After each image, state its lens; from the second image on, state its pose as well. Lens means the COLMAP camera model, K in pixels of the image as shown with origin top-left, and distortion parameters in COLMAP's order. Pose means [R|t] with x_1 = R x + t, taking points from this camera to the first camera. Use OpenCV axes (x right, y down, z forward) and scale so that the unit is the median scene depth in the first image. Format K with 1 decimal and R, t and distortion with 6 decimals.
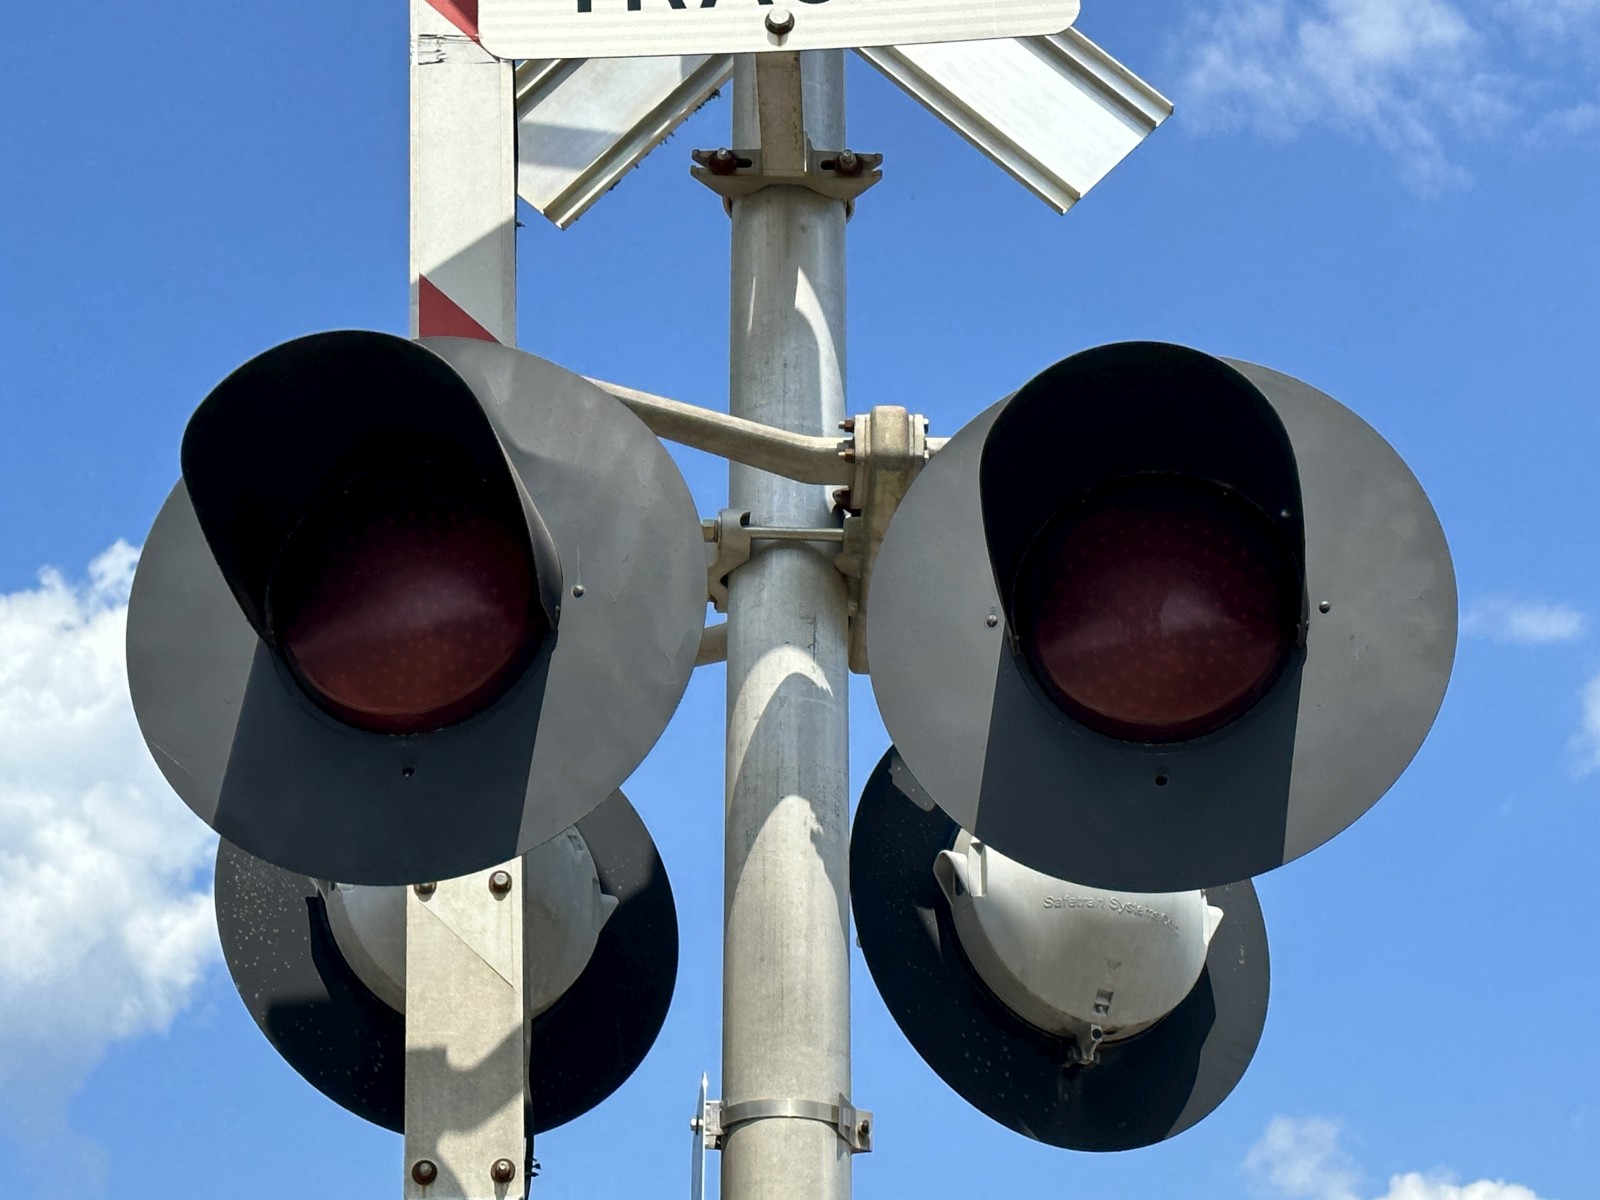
lens RADIAL K [[3465.9, 0, 807.7], [0, 3465.9, 590.5], [0, 0, 1]] dist [0.193181, 0.000000]
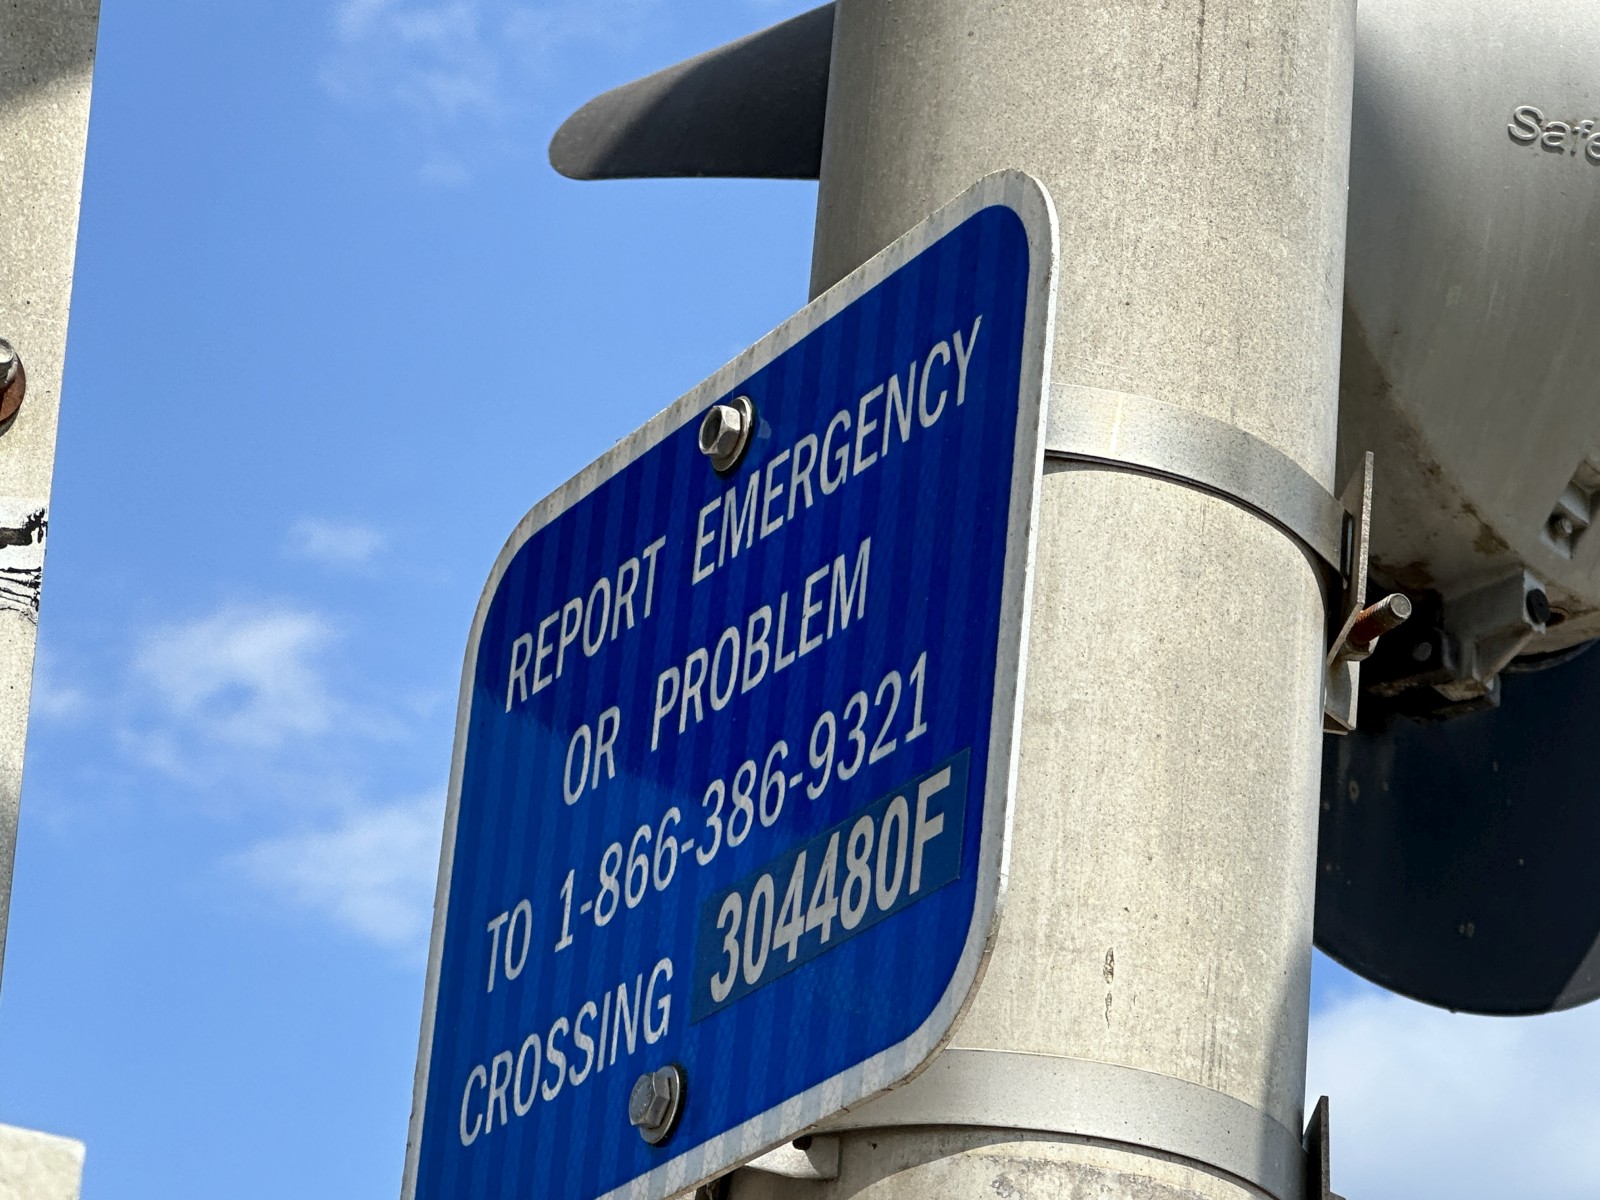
lens RADIAL K [[5681.3, 0, 801.0], [0, 5681.3, 592.1], [0, 0, 1]] dist [0.150662, 0.000000]
pose [[0.906167, 0.251477, 0.340031, -0.145955], [-0.259324, 0.965517, -0.022981, 0.164355], [-0.334085, -0.067354, 0.940133, 0.611832]]
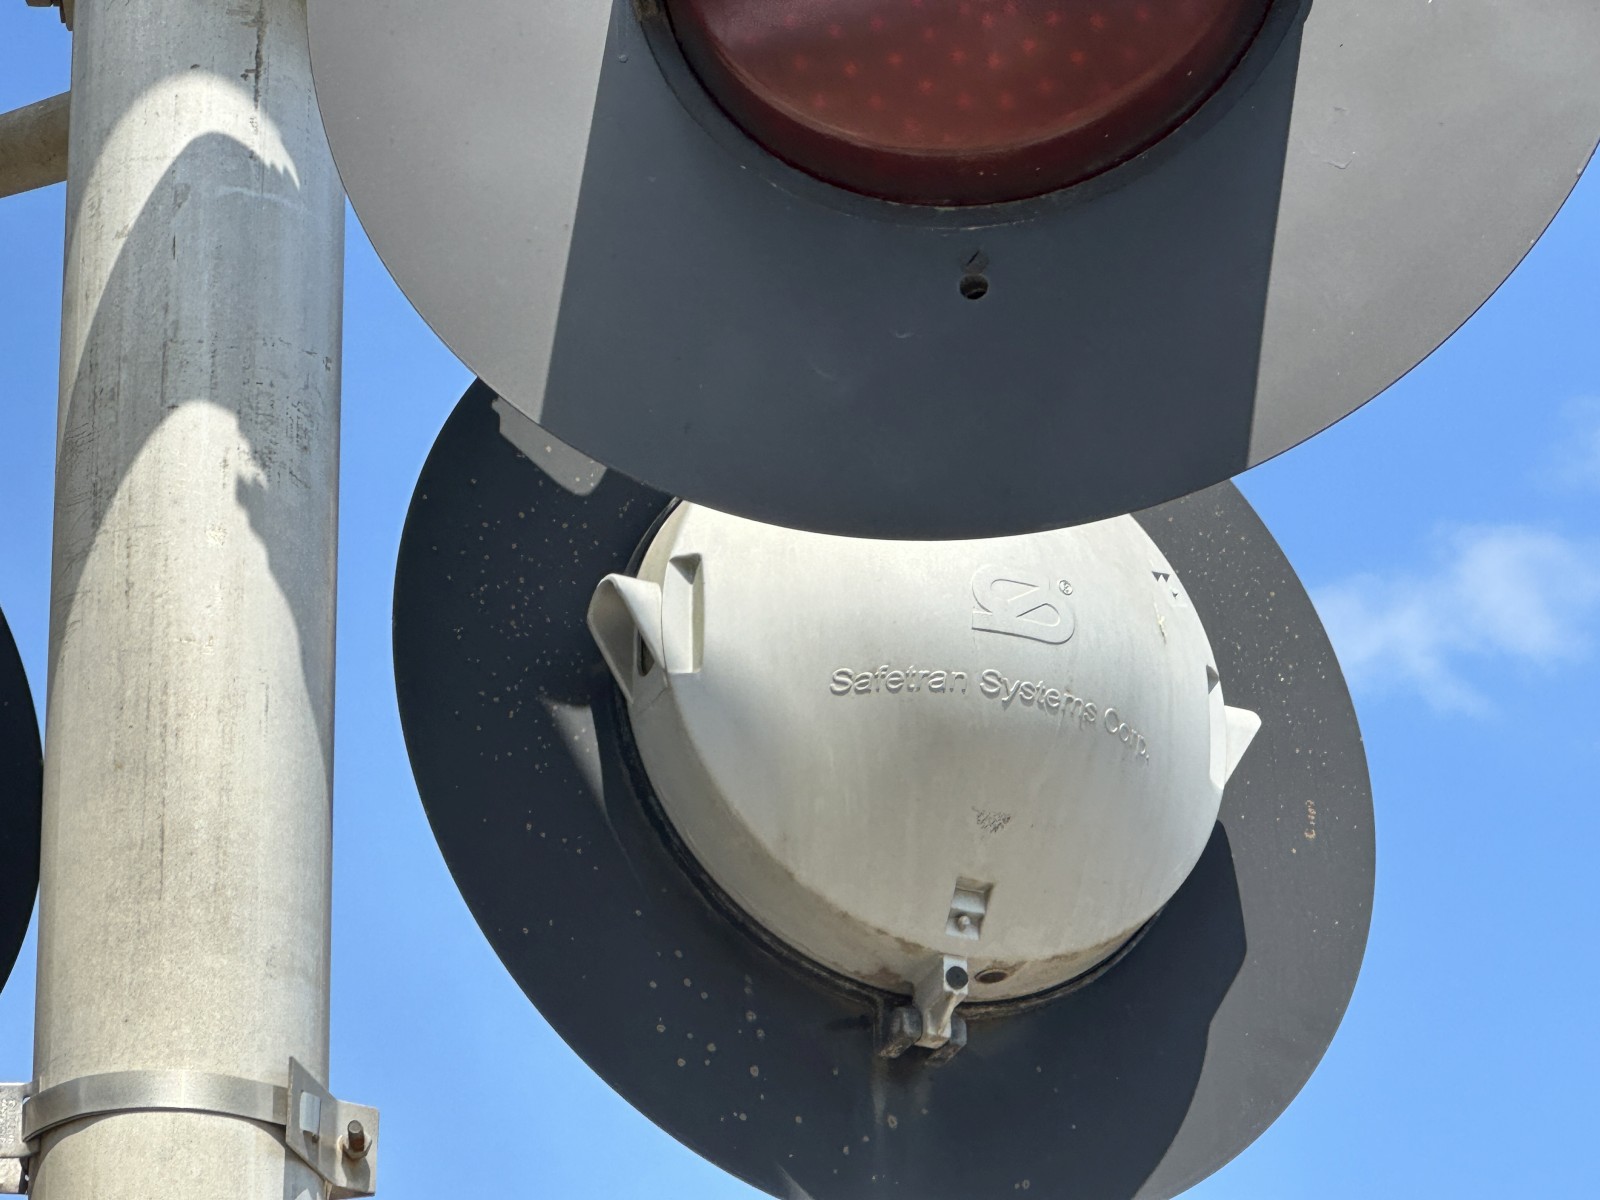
lens RADIAL K [[6851.2, 0, 798.3], [0, 6851.2, 601.4], [0, 0, 1]] dist [-0.353842, 0.000000]
pose [[0.999565, -0.017808, -0.023515, 0.090380], [0.017839, 0.999840, 0.001102, 0.083891], [0.023492, -0.001521, 0.999723, 0.139092]]
